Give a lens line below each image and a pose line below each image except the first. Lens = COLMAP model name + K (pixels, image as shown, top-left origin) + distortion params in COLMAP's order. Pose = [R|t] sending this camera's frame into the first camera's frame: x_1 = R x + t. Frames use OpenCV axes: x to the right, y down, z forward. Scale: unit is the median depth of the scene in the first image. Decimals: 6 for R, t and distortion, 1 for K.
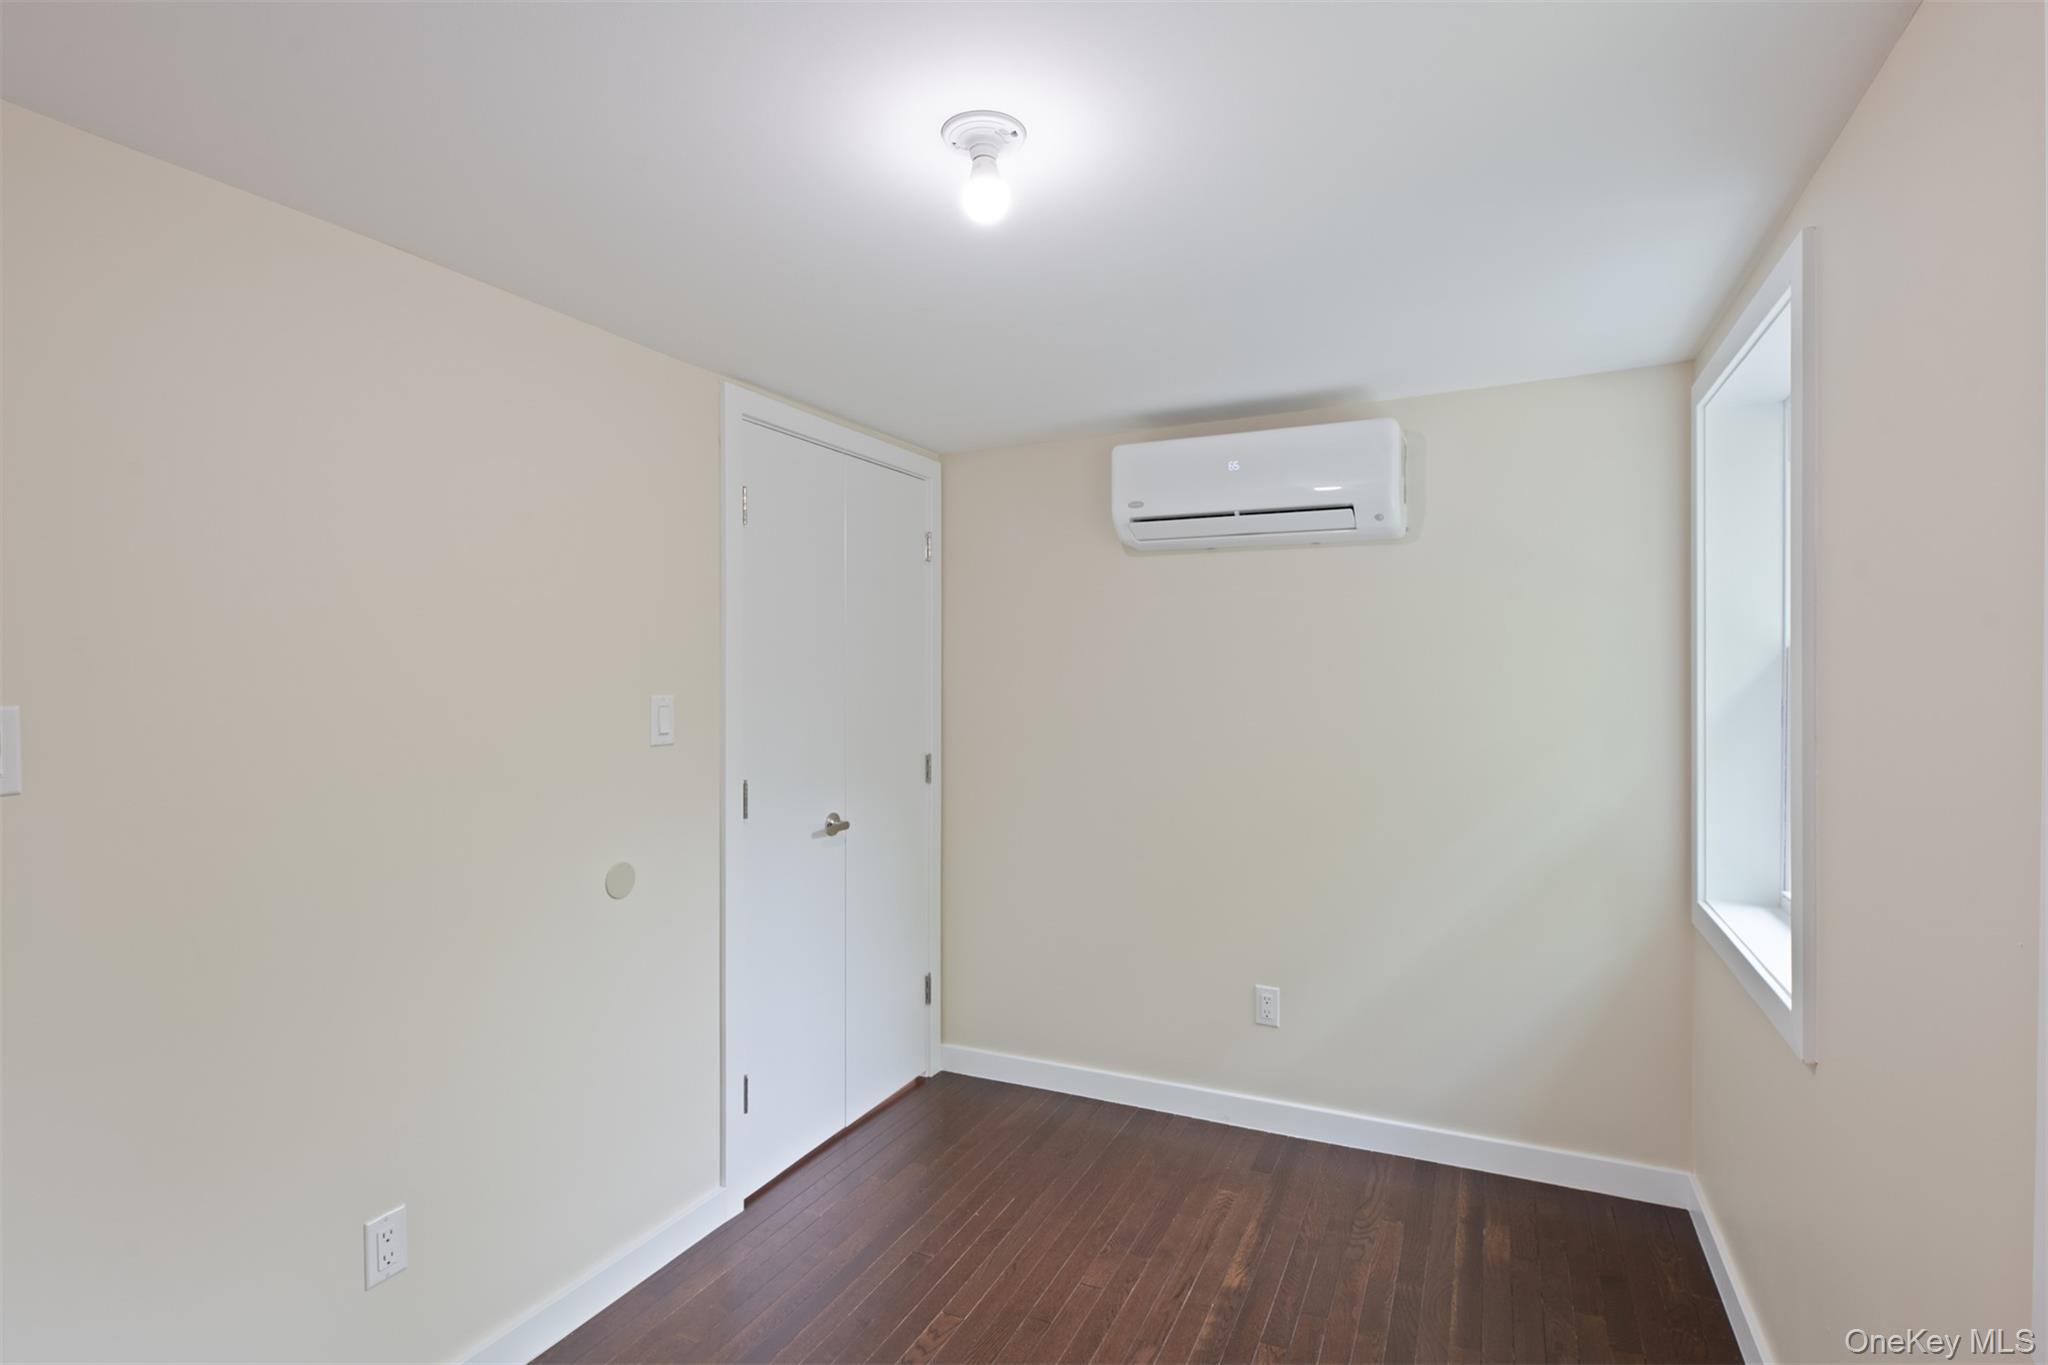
lens RADIAL K [[1022.7, 0, 1027.6], [0, 1022.7, 666.6], [0, 0, 1]] dist [0.017941, 0.000120]
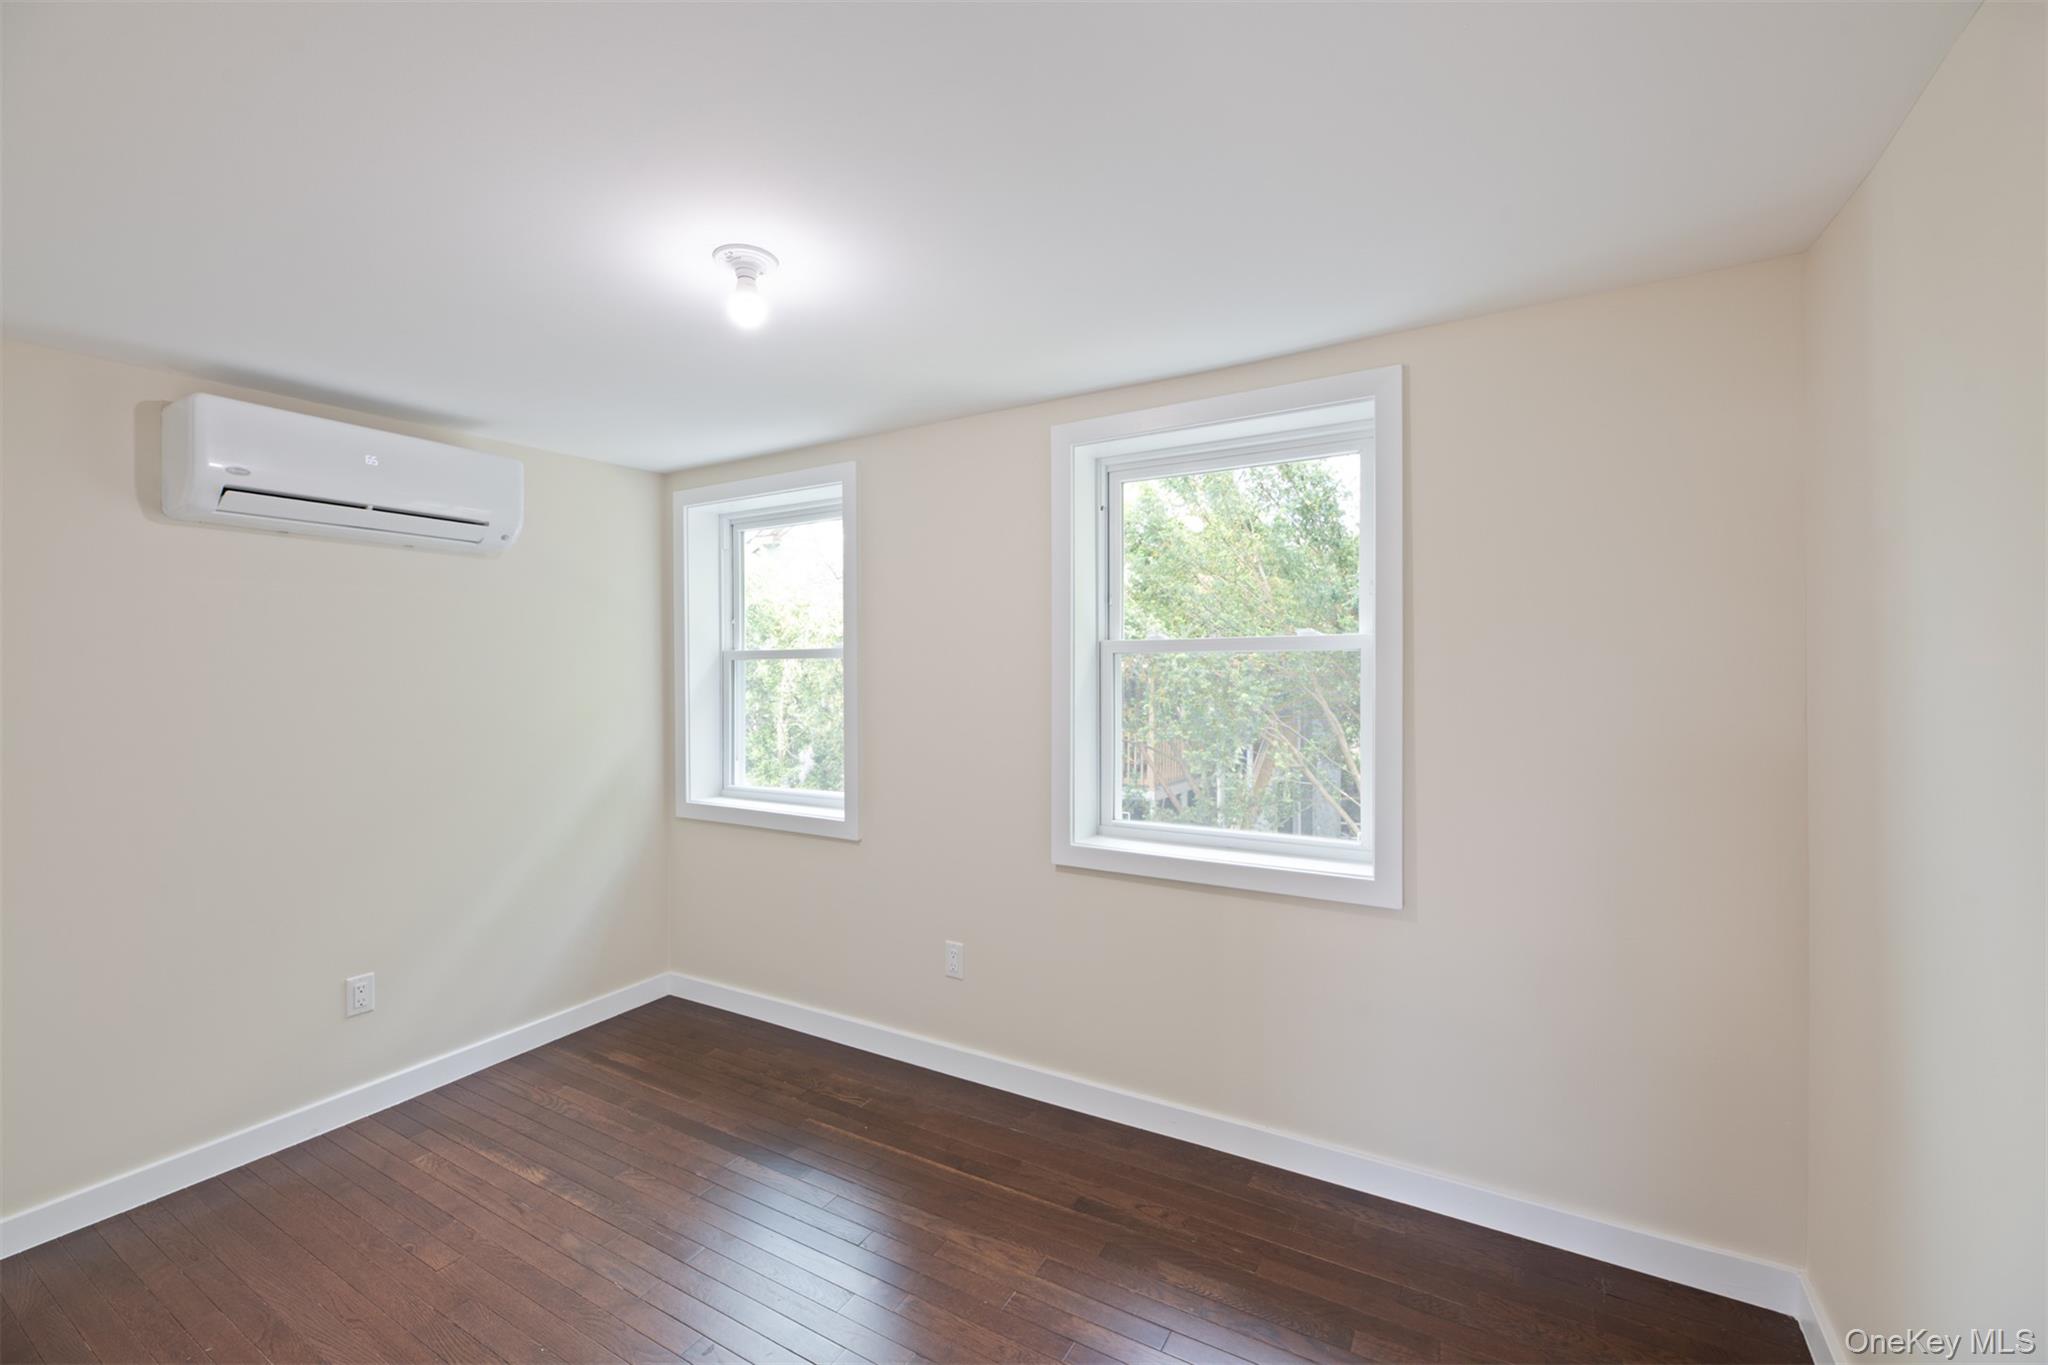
lens RADIAL K [[849.4, 0, 1036.4], [0, 849.4, 681.4], [0, 0, 1]] dist [0.037982, -0.000038]
pose [[0.102046, -0.023376, 0.994505, -0.606263], [0.002790, 0.999727, 0.023212, 0.002956], [-0.994776, 0.000406, 0.102084, 0.272231]]
